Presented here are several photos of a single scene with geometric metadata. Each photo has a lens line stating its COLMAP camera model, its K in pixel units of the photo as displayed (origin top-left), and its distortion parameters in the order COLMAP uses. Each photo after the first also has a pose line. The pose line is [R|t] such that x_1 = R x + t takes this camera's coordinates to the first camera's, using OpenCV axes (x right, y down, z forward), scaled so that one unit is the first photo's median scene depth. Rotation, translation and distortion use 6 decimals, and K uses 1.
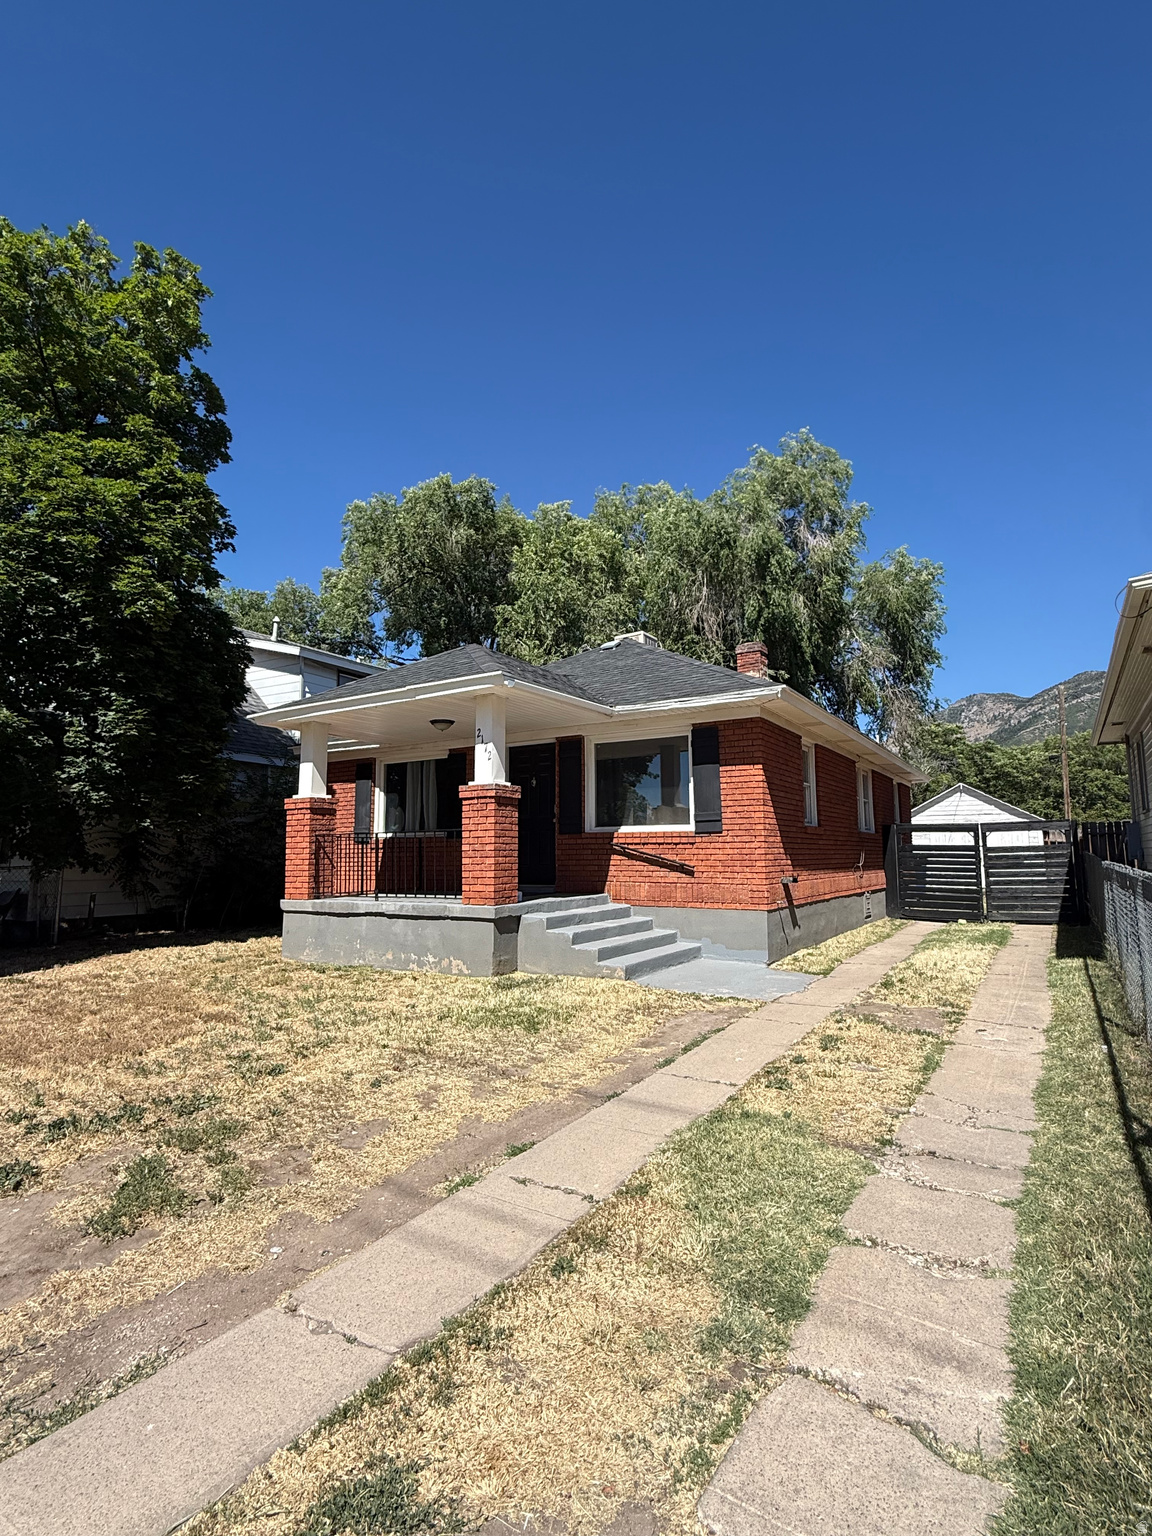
lens RADIAL K [[761.7, 0, 580.5], [0, 761.7, 758.8], [0, 0, 1]] dist [0.004572, 0.000068]
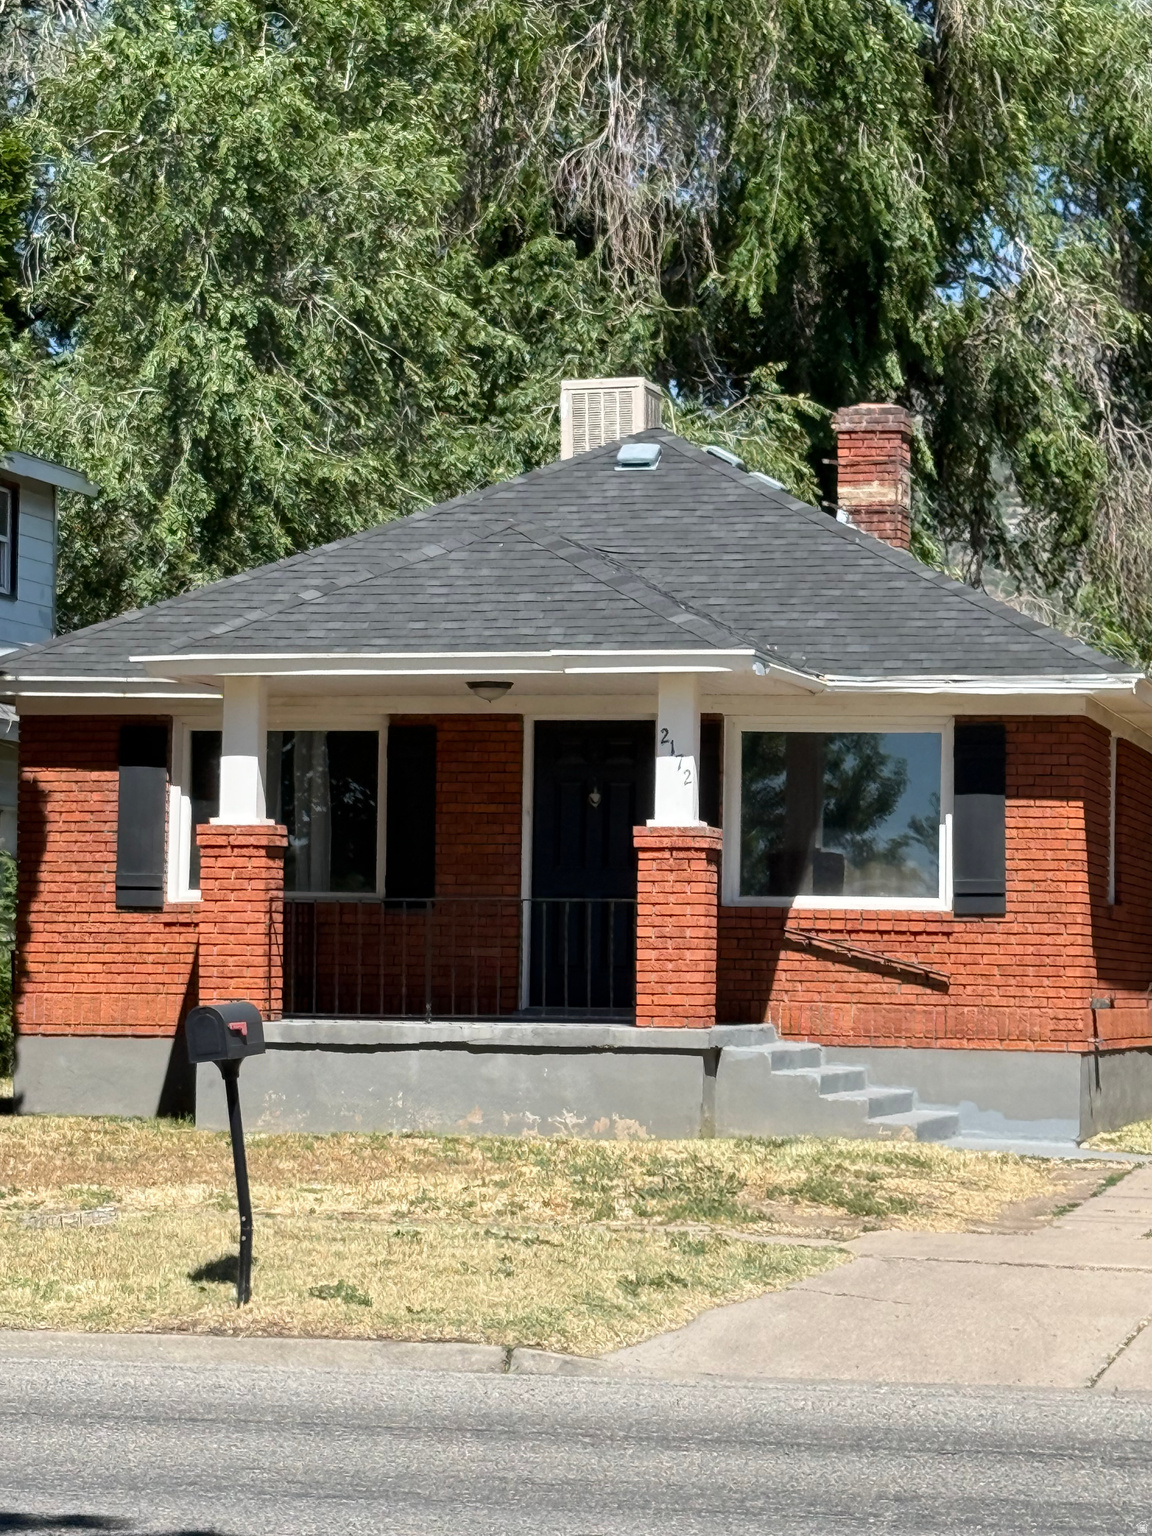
lens RADIAL K [[4380.7, 0, 579.6], [0, 4380.7, 758.7], [0, 0, 1]] dist [0.250607, 0.000000]
pose [[0.946517, 0.038176, 0.320388, -1.113372], [-0.062973, 0.995737, 0.067391, -0.209711], [-0.316450, -0.083963, 0.944886, -1.884524]]
